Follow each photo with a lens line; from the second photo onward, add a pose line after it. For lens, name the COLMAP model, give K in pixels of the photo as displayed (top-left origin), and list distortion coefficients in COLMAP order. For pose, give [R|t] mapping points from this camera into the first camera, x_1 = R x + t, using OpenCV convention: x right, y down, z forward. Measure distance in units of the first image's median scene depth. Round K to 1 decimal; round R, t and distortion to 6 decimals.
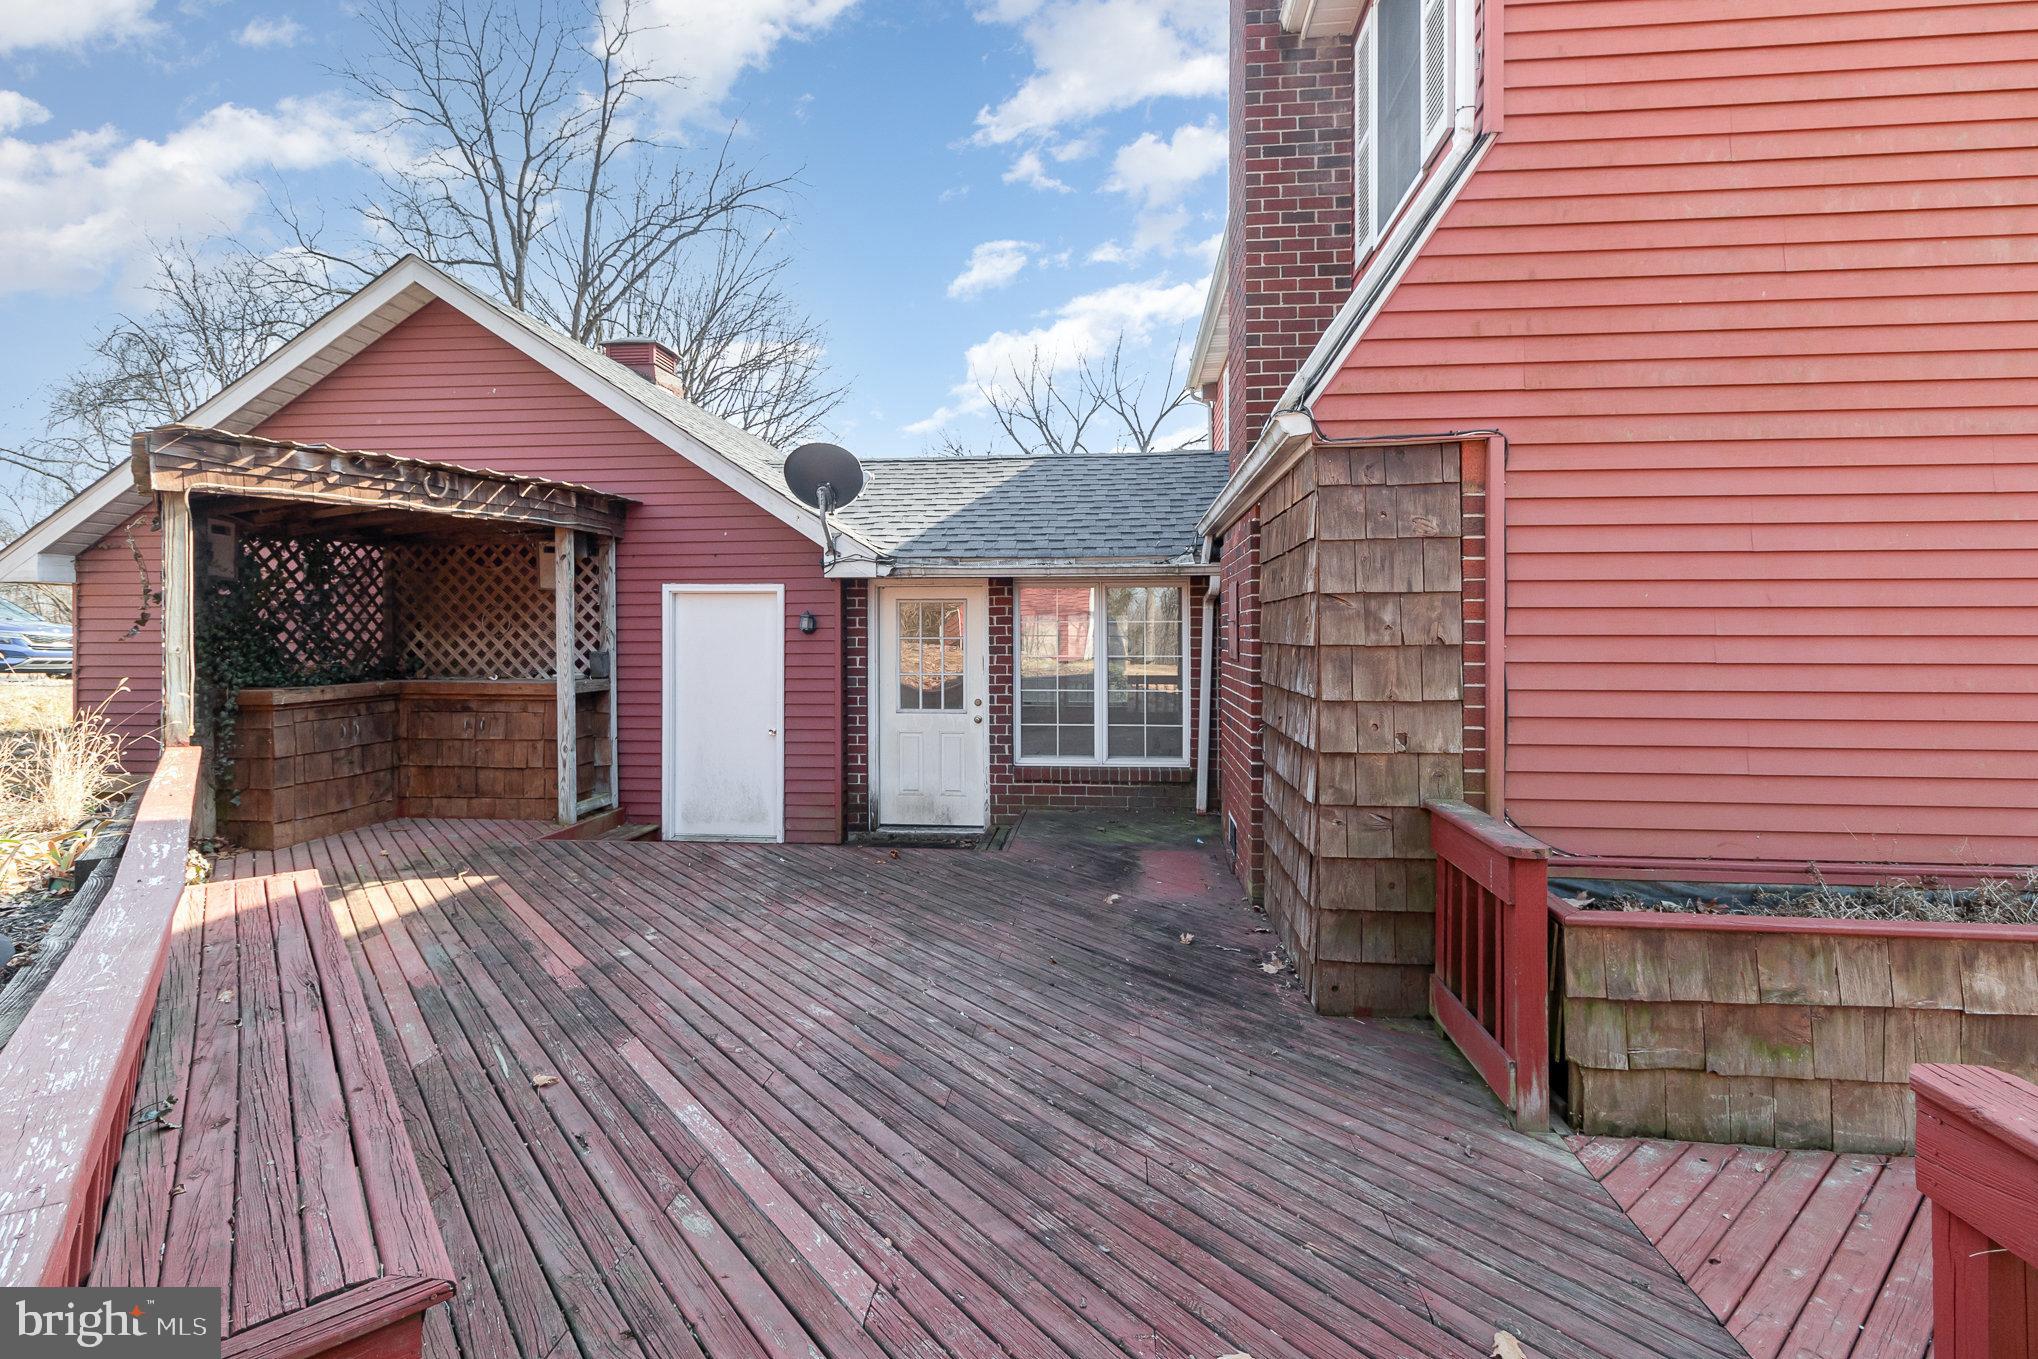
lens RADIAL K [[950.7, 0, 1003.0], [0, 950.7, 629.9], [0, 0, 1]] dist [0.001331, 0.000635]
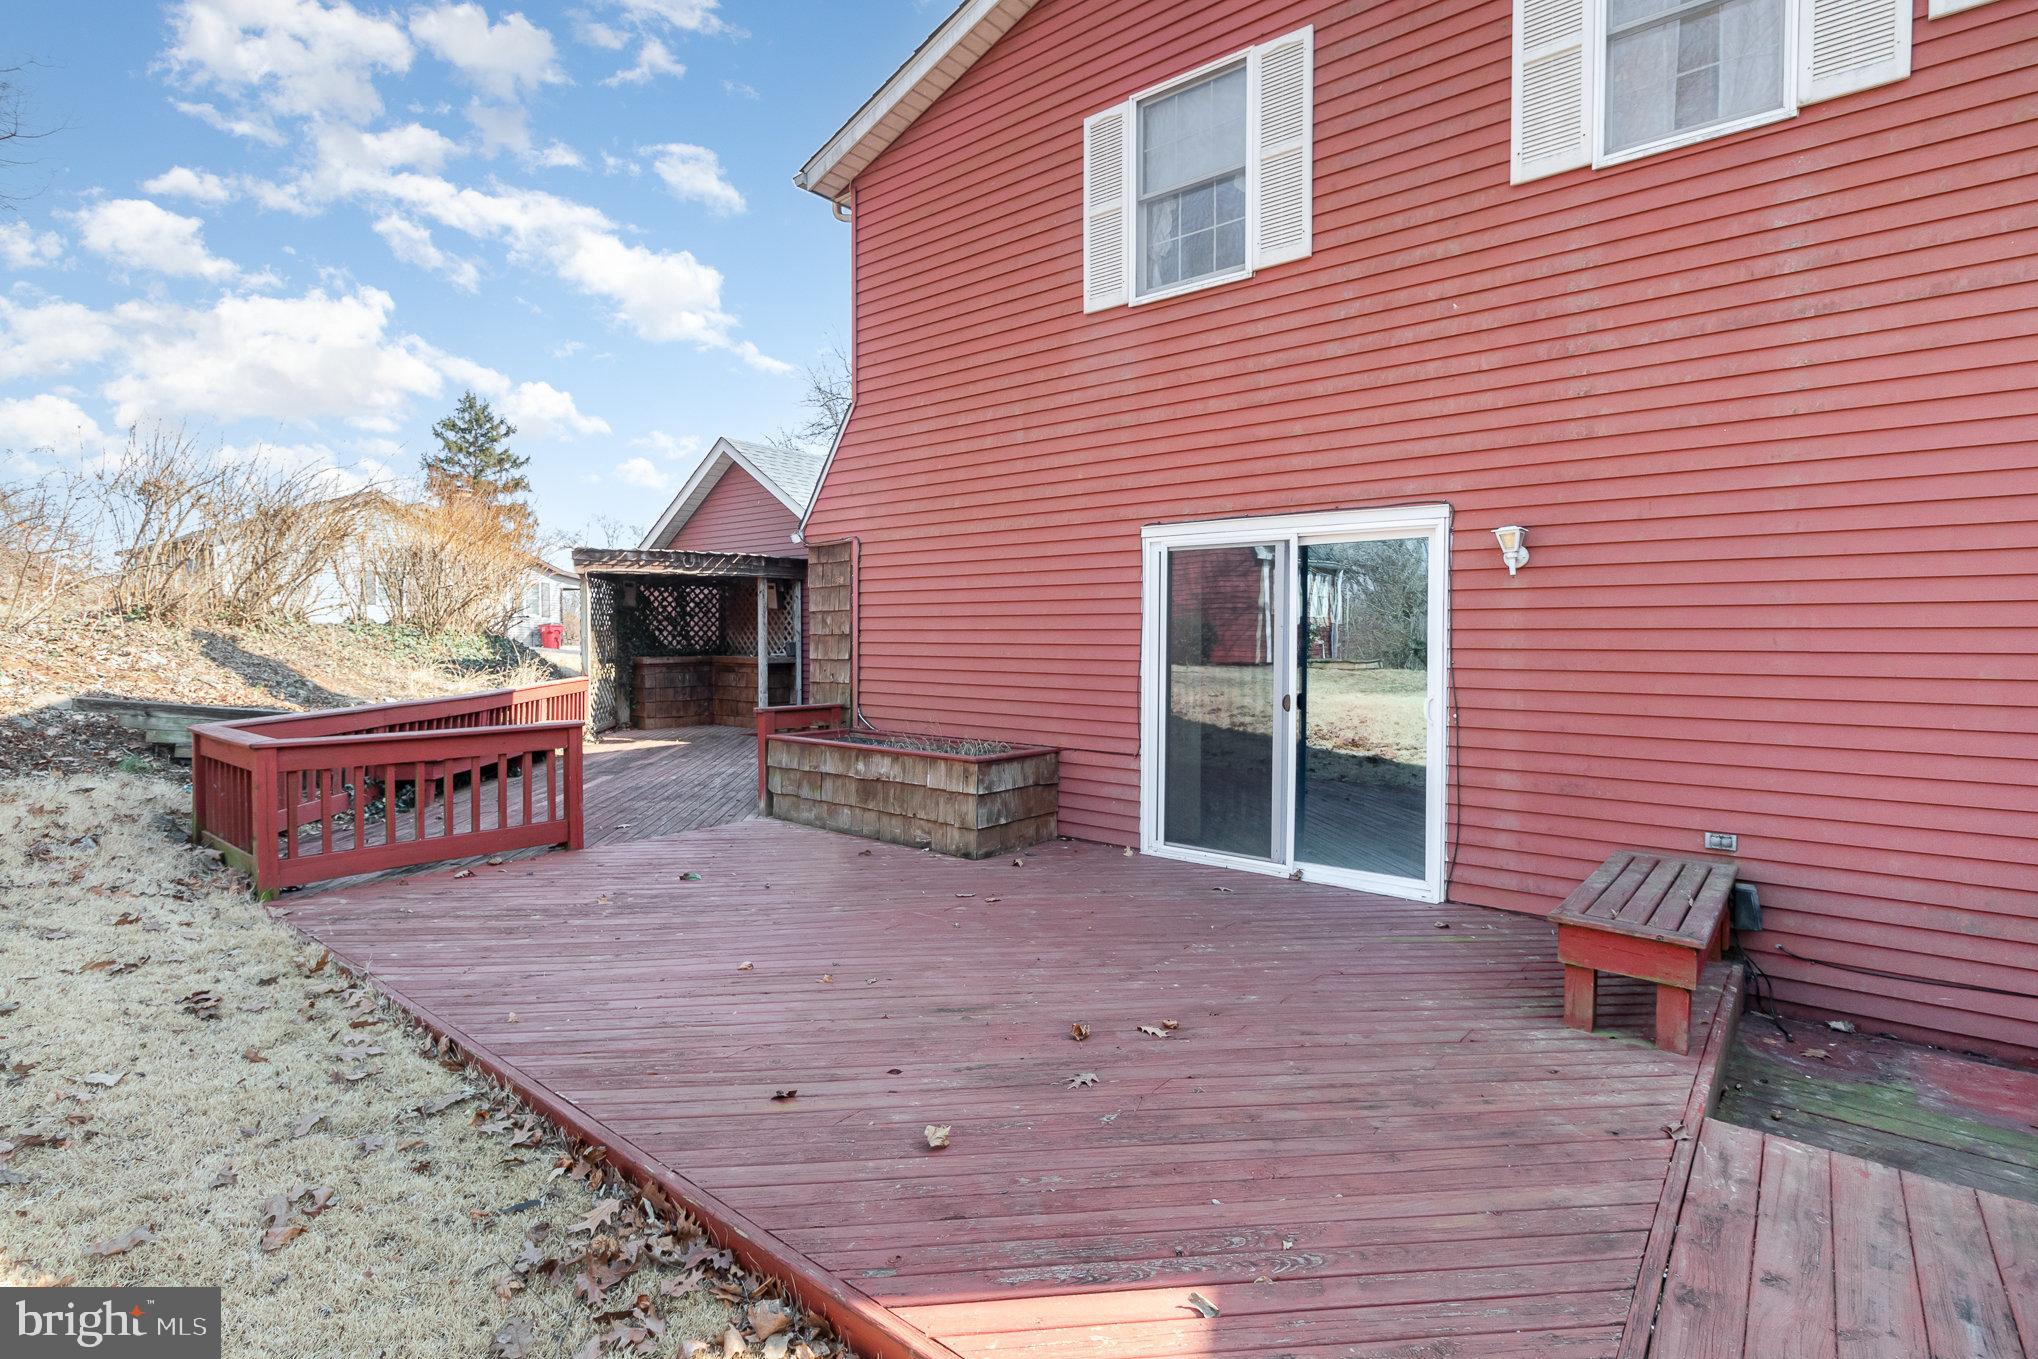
lens RADIAL K [[950.7, 0, 1034.7], [0, 950.7, 661.4], [0, 0, 1]] dist [0.001331, 0.000635]
pose [[0.842995, 0.016649, -0.537664, 1.043901], [-0.001686, 0.999598, 0.028309, 0.007726], [0.537919, -0.022958, 0.842684, -0.326454]]
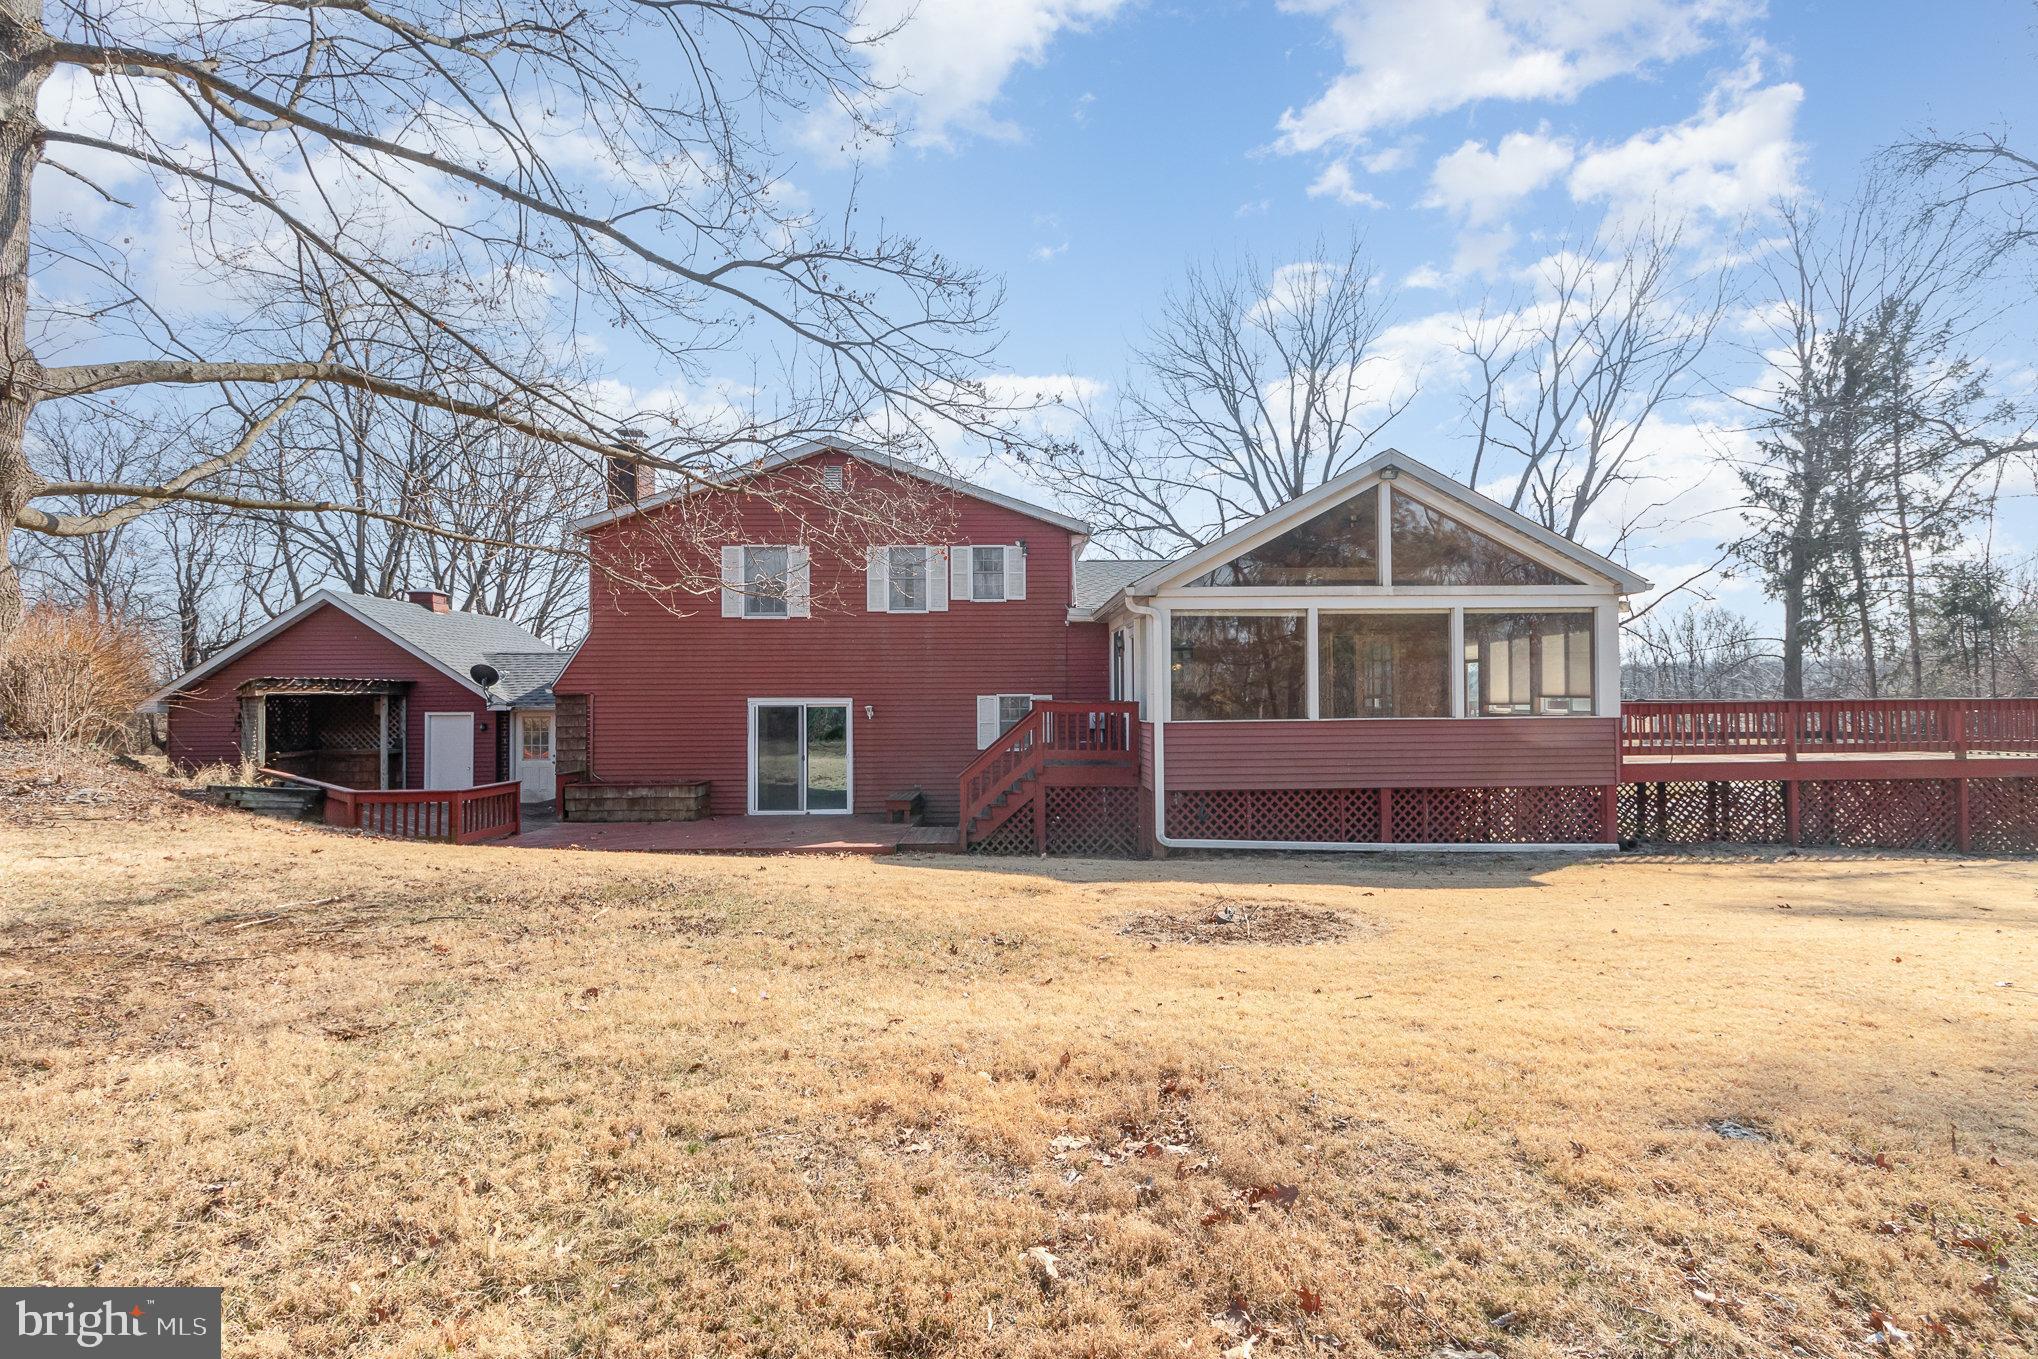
lens RADIAL K [[950.7, 0, 1026.7], [0, 950.7, 689.2], [0, 0, 1]] dist [0.001331, 0.000635]
pose [[0.989318, -0.002697, 0.145745, 1.007618], [0.004645, 0.999904, -0.013023, -0.078140], [-0.145696, 0.013561, 0.989236, -2.055298]]
